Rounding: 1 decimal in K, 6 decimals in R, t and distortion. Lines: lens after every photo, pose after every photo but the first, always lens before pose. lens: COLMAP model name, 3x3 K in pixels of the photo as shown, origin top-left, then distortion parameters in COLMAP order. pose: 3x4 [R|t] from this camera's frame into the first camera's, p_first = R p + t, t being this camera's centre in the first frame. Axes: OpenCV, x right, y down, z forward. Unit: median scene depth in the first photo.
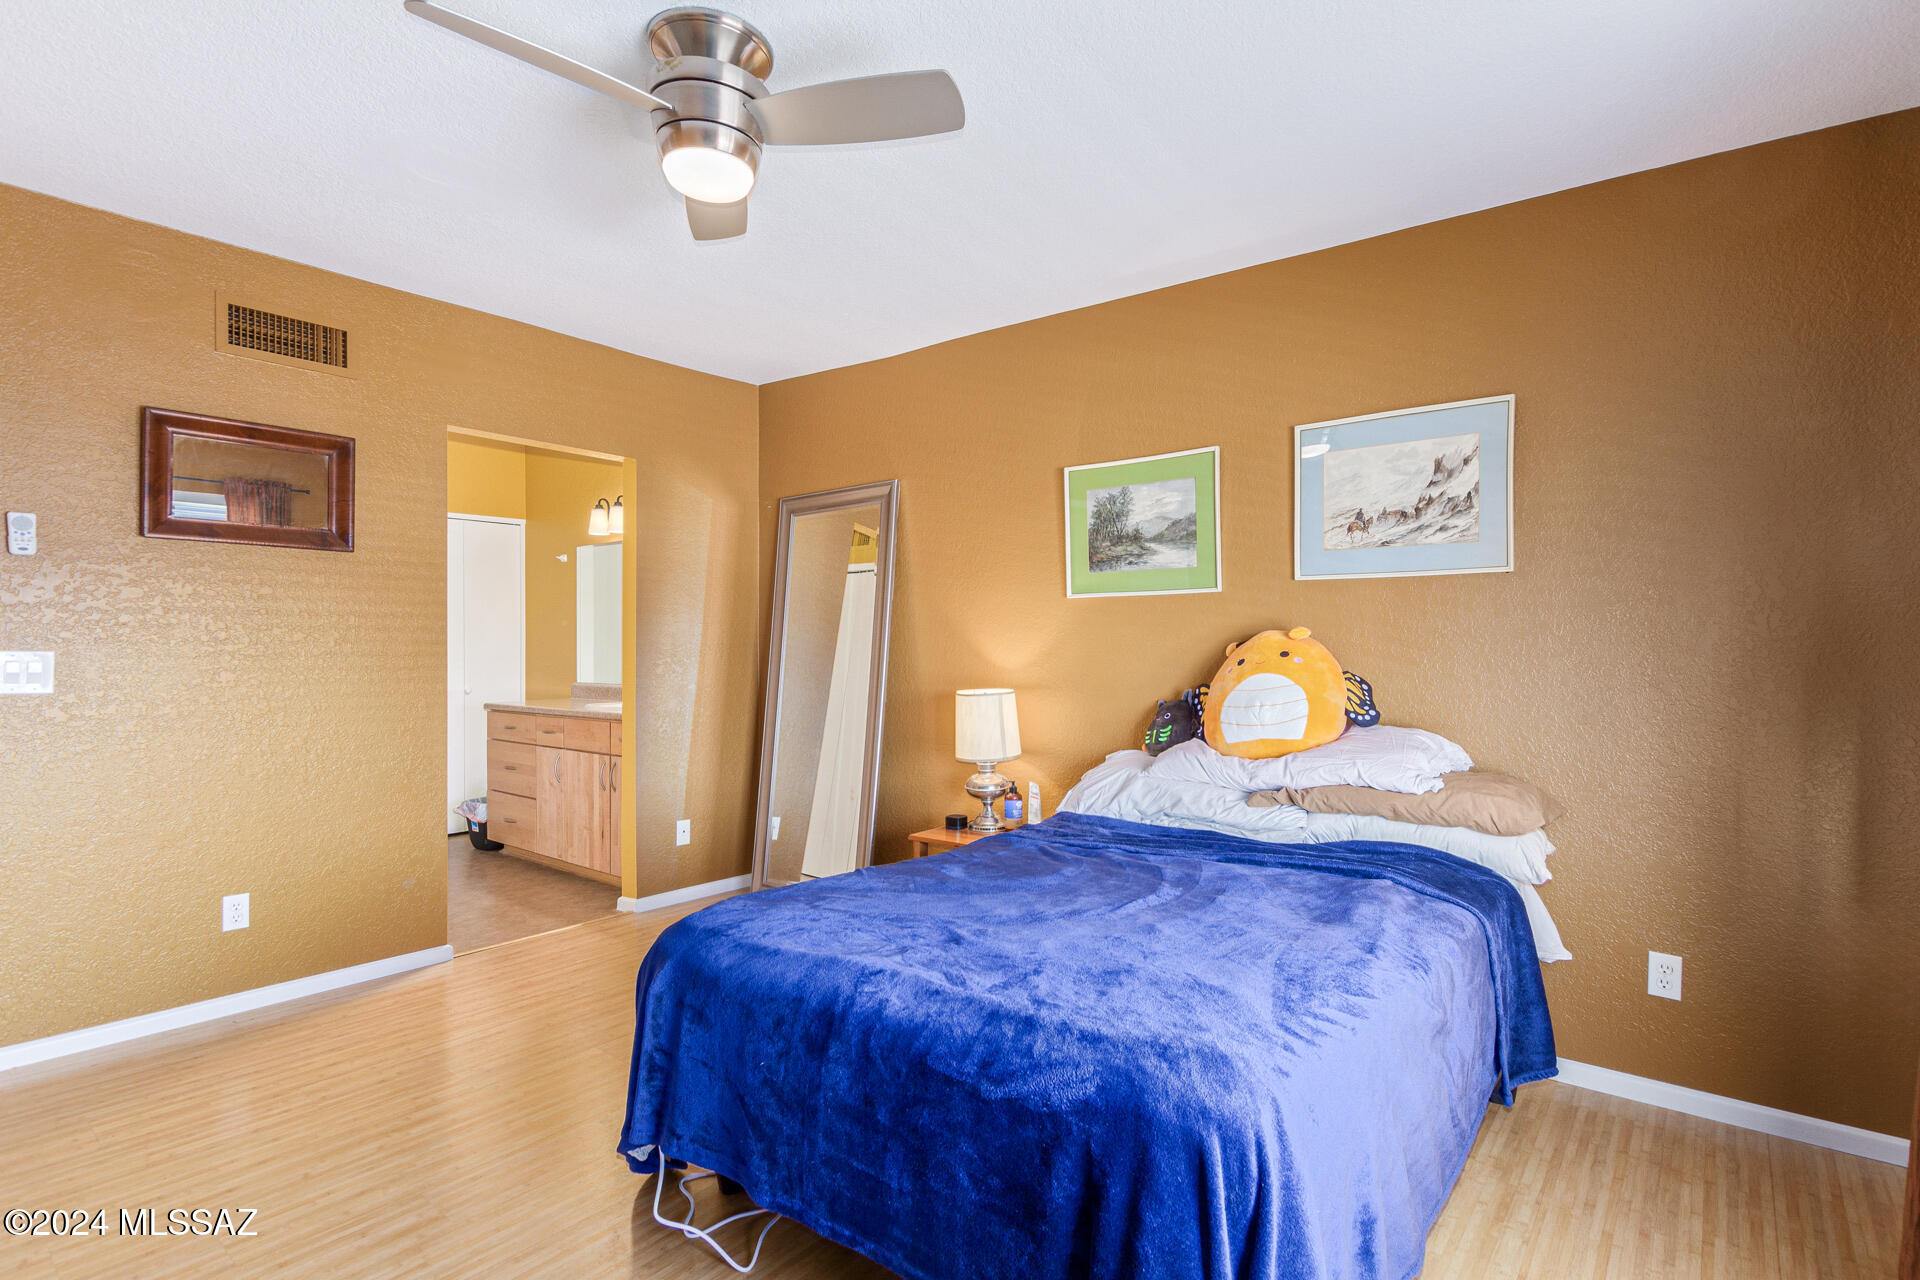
lens RADIAL K [[915.3, 0, 965.9], [0, 915.3, 640.8], [0, 0, 1]] dist [0.014425, -0.007599]
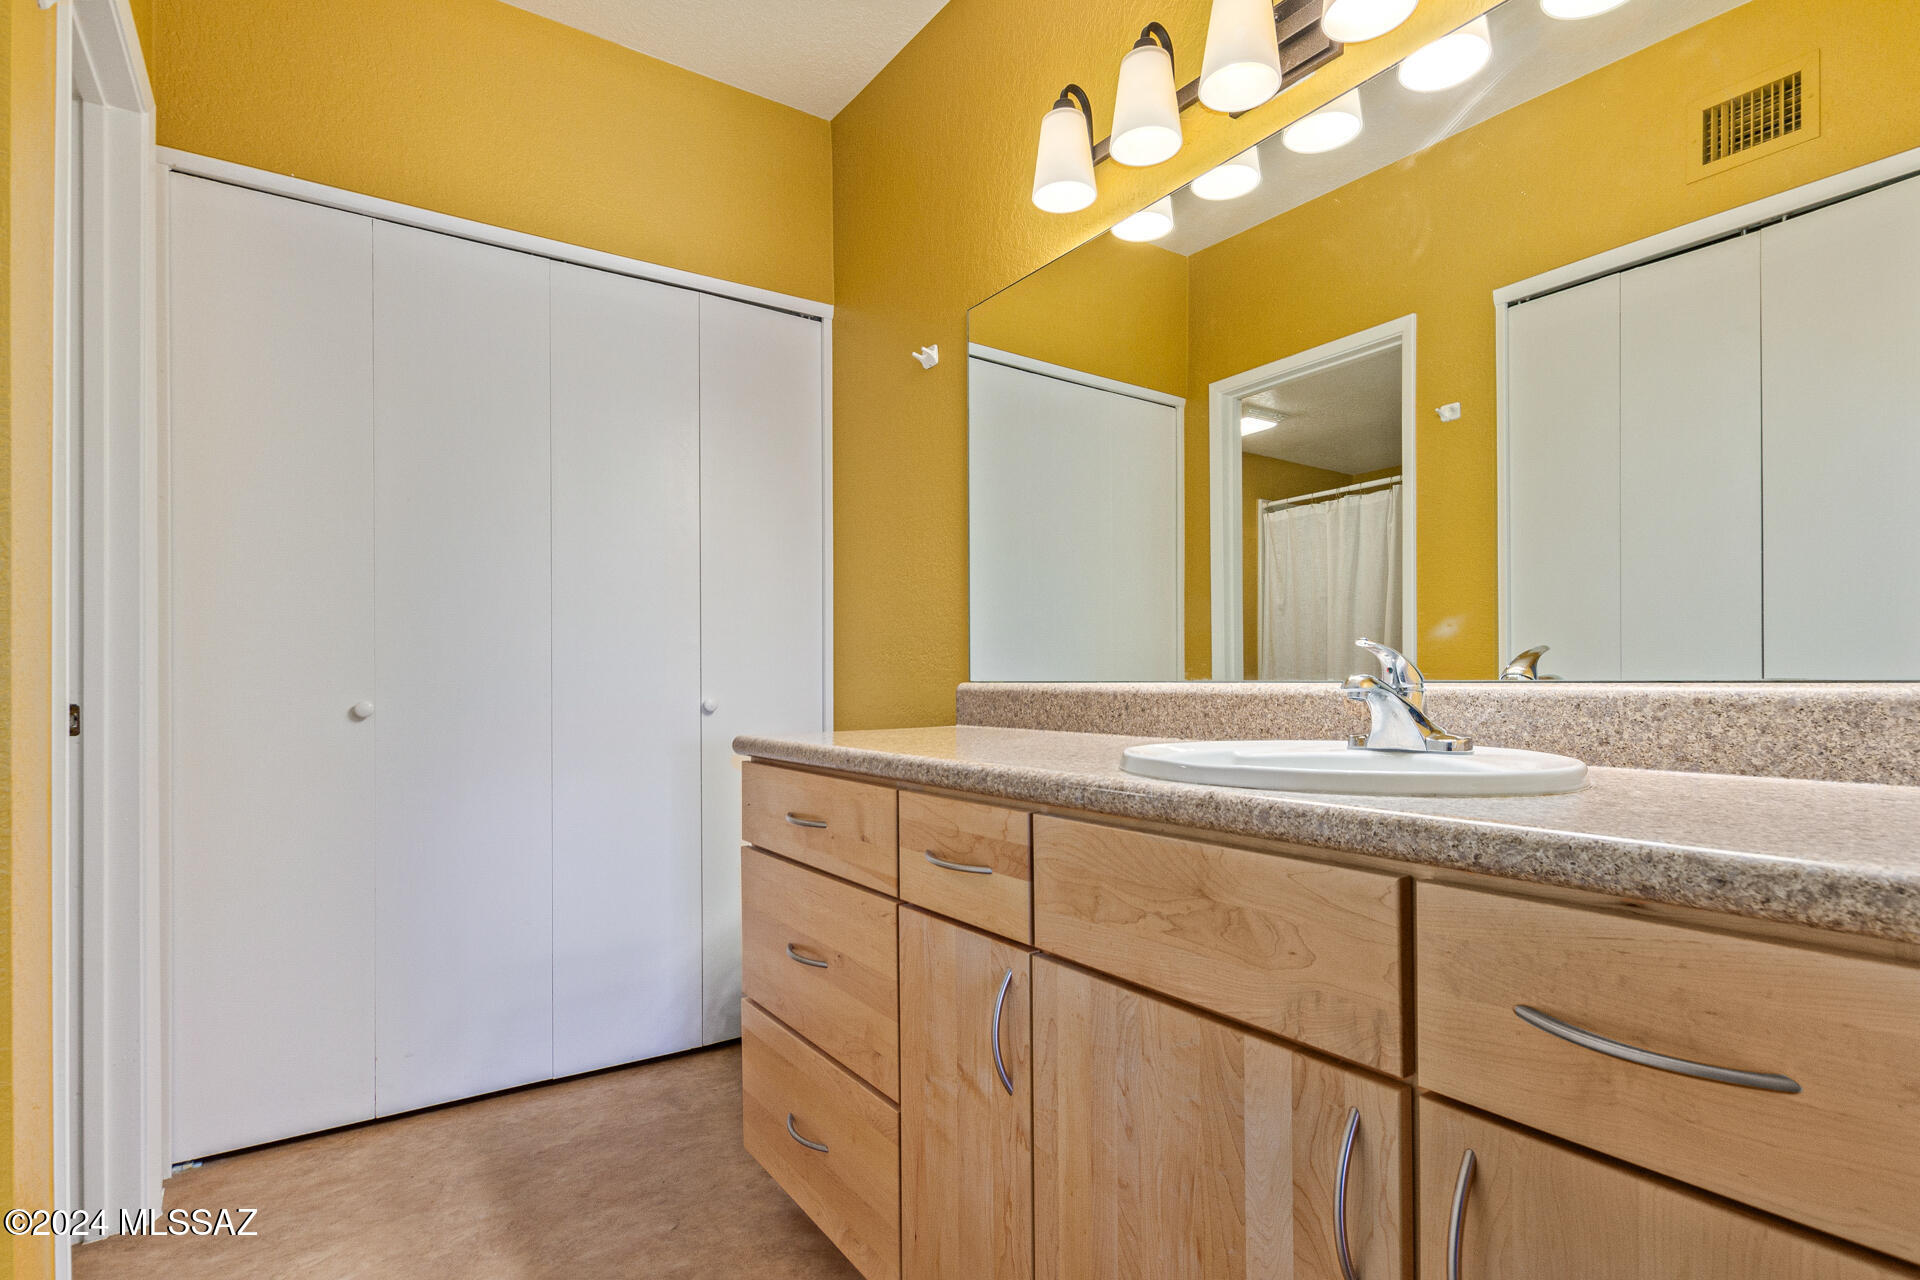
lens RADIAL K [[915.3, 0, 965.9], [0, 915.3, 640.8], [0, 0, 1]] dist [0.014425, -0.007599]
pose [[0.962032, -0.015299, -0.272509, -0.350459], [0.004863, 0.999230, -0.038931, 0.046539], [0.272894, 0.036127, 0.961365, 0.698928]]
